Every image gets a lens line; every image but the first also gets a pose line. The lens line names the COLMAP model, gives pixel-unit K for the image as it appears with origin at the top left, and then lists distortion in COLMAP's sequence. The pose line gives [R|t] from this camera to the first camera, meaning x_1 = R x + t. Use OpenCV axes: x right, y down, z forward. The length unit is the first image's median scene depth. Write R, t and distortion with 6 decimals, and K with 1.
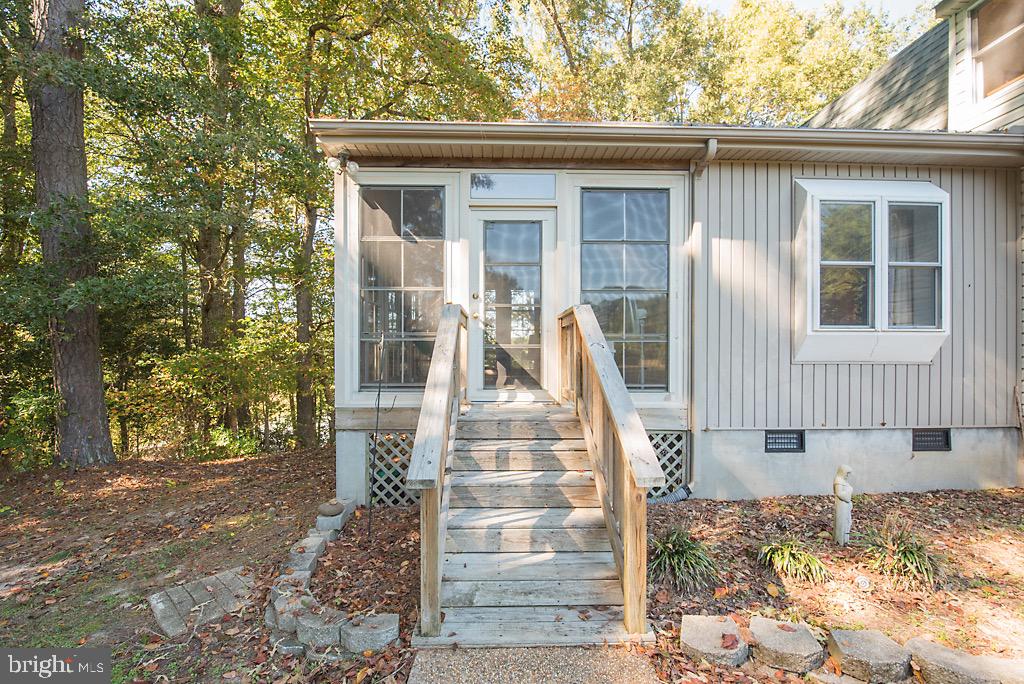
lens RADIAL K [[429.4, 0, 508.8], [0, 429.4, 354.3], [0, 0, 1]] dist [-0.012978, -0.000181]
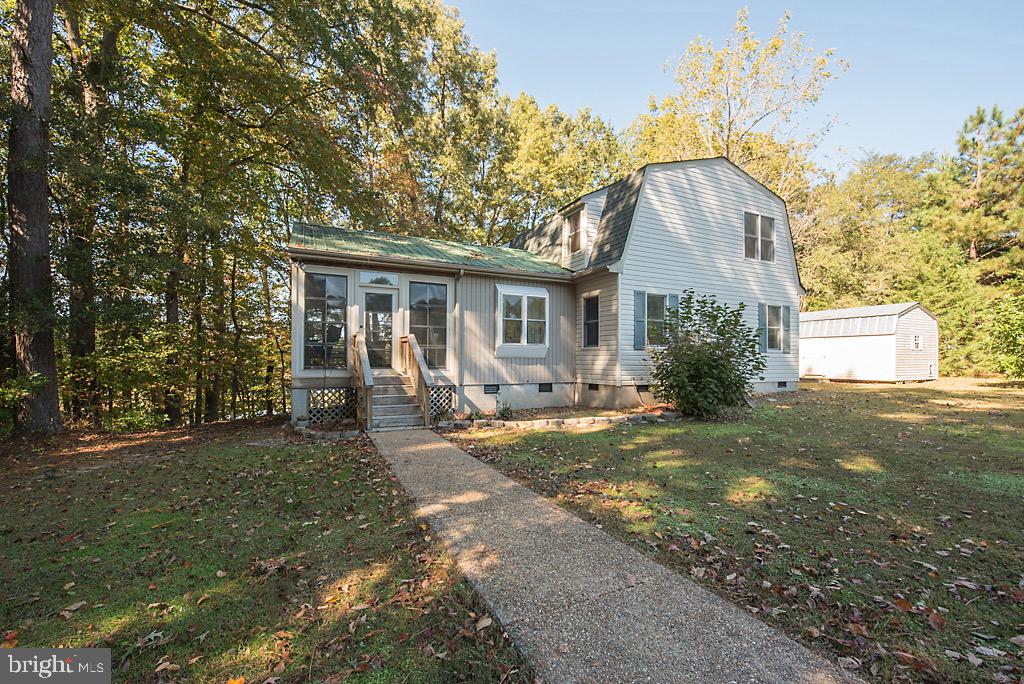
lens RADIAL K [[429.4, 0, 508.8], [0, 429.4, 354.3], [0, 0, 1]] dist [-0.012978, -0.000181]
pose [[0.912492, 0.007027, 0.409033, -0.292729], [0.001931, 0.999767, -0.021484, 0.057108], [-0.409089, 0.020394, 0.912267, -1.349775]]
